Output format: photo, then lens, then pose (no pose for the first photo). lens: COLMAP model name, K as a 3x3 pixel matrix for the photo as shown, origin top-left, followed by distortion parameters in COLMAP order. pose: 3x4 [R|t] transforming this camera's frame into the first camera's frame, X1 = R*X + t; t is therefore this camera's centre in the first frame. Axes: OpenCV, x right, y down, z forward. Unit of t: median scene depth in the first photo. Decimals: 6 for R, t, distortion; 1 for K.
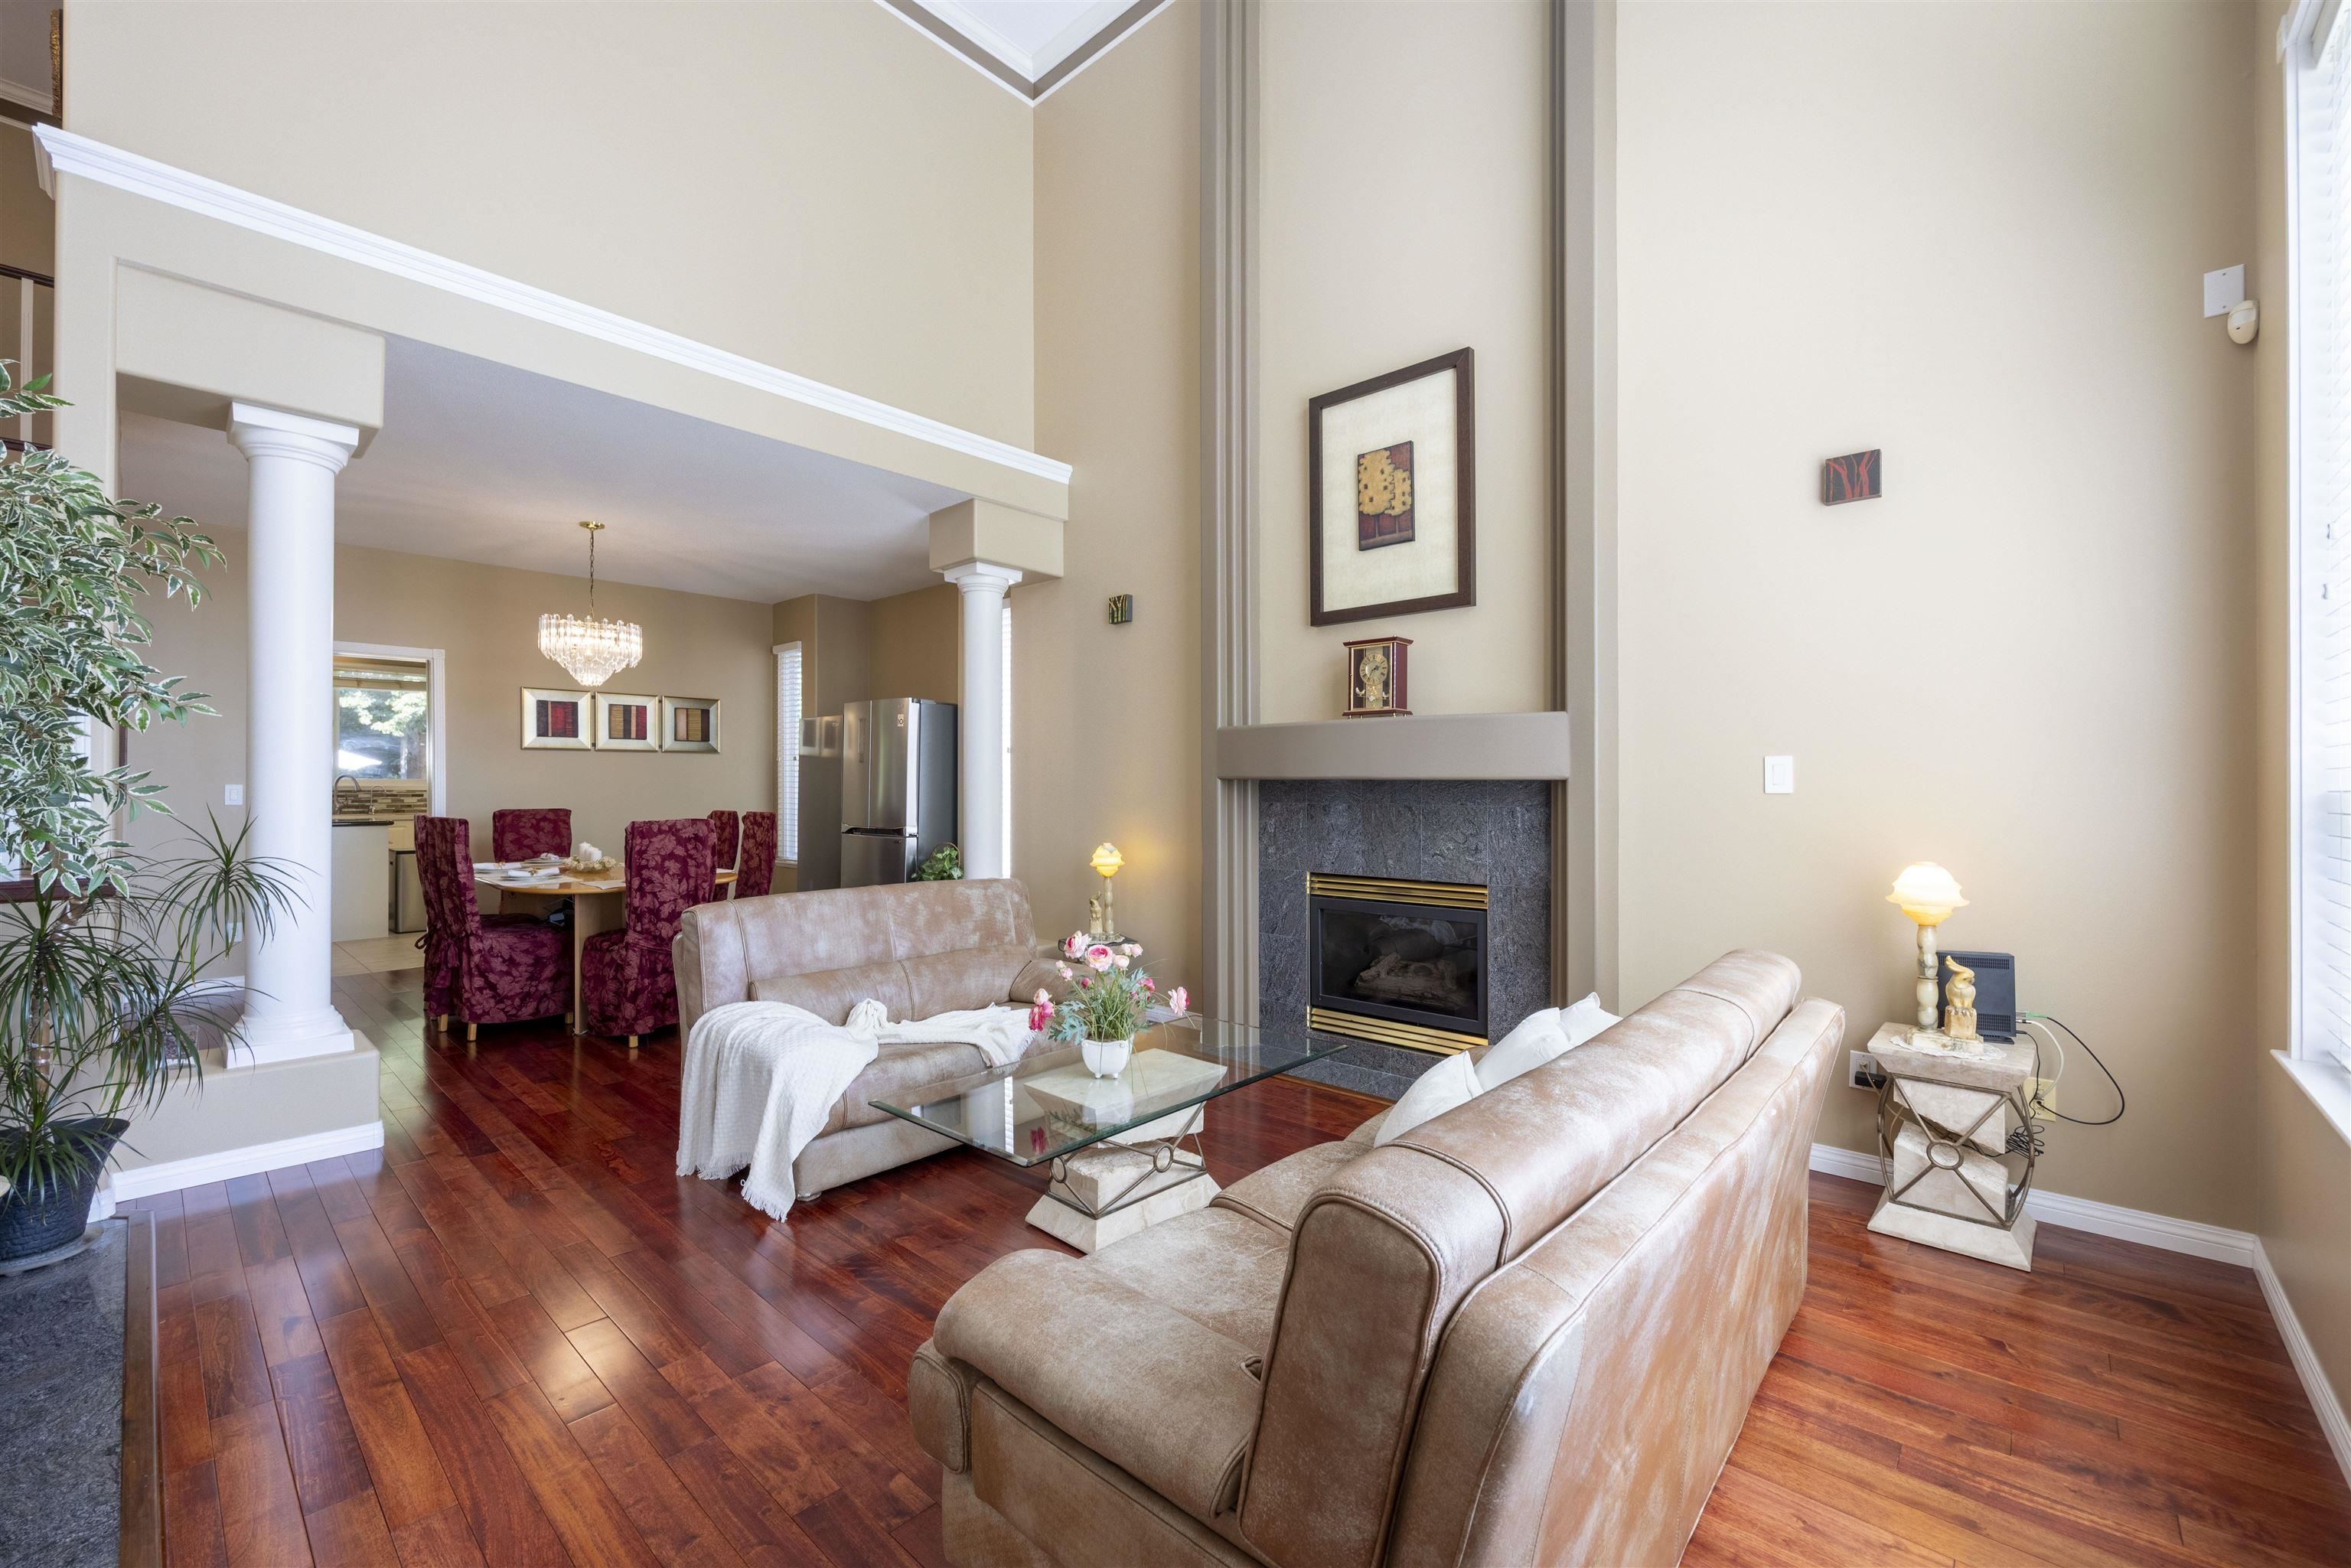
lens RADIAL K [[951.9, 0, 1175.5], [0, 951.9, 784.0], [0, 0, 1]] dist [0.003098, 0.000699]
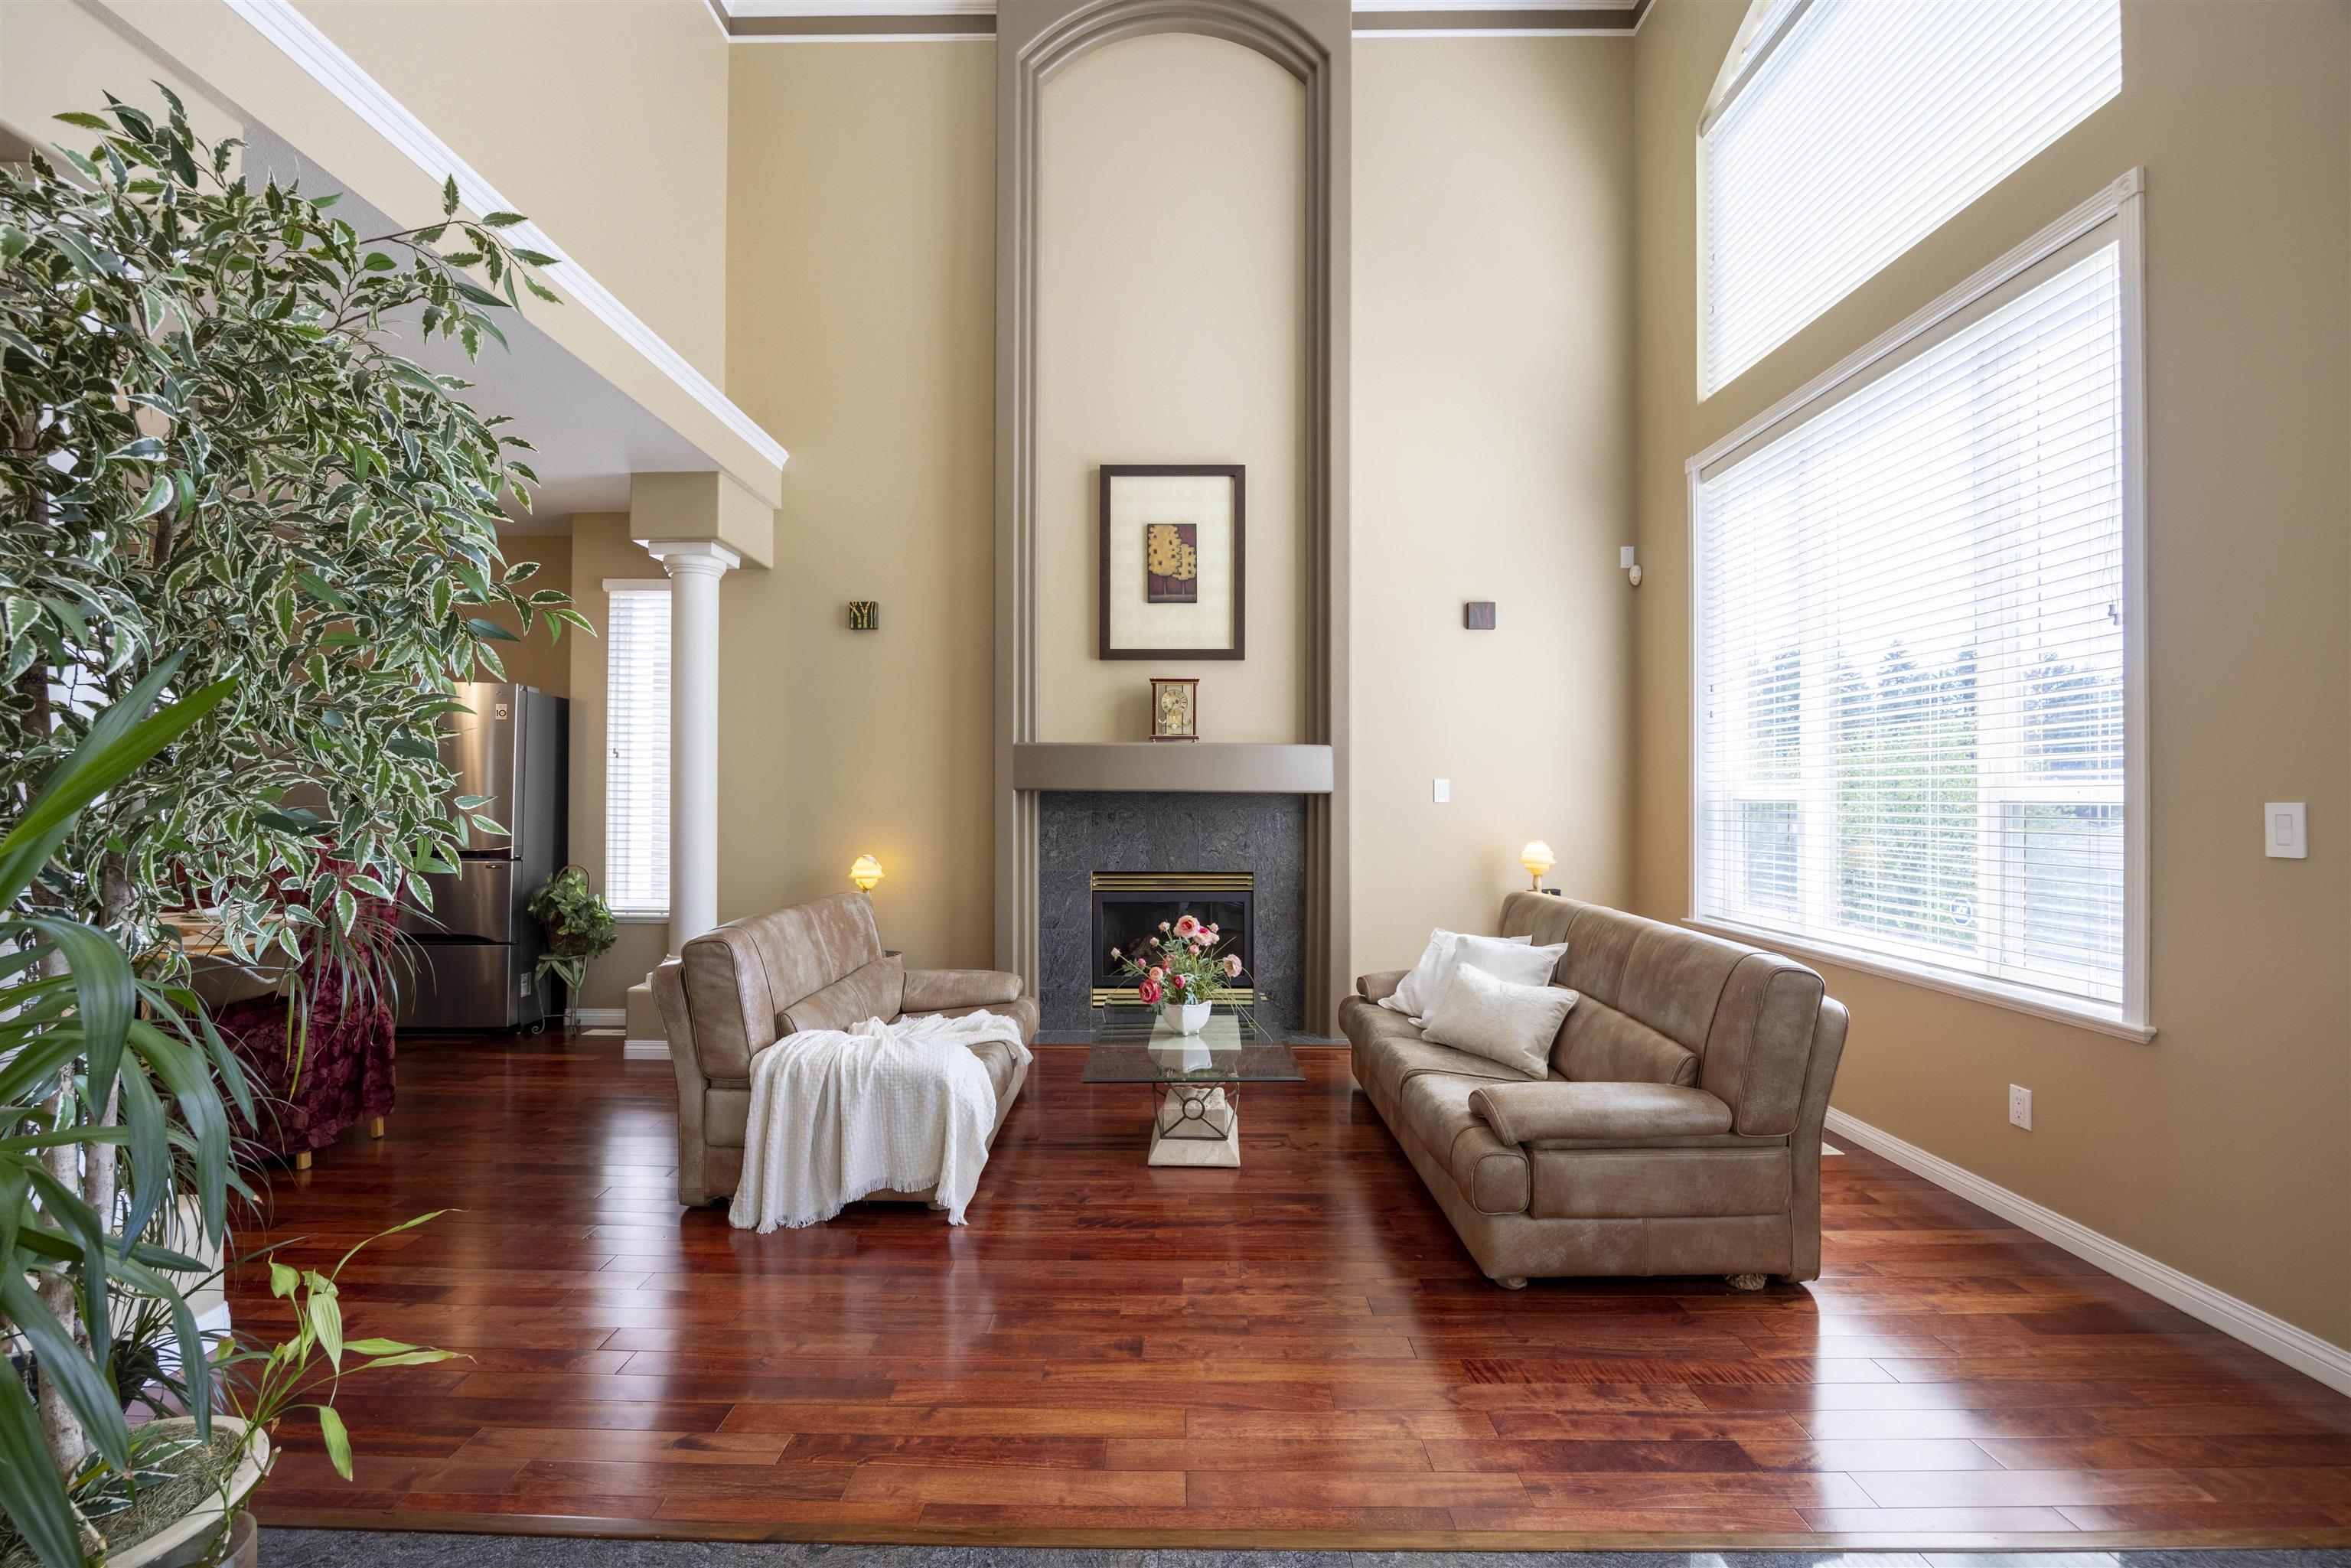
lens RADIAL K [[1017.8, 0, 1159.5], [0, 1017.8, 787.1], [0, 0, 1]] dist [-0.003578, -0.000128]
pose [[0.745506, 0.006886, 0.666463, -0.636541], [-0.003483, 0.999973, -0.006436, -0.002201], [-0.666489, 0.002477, 0.745510, 0.024828]]
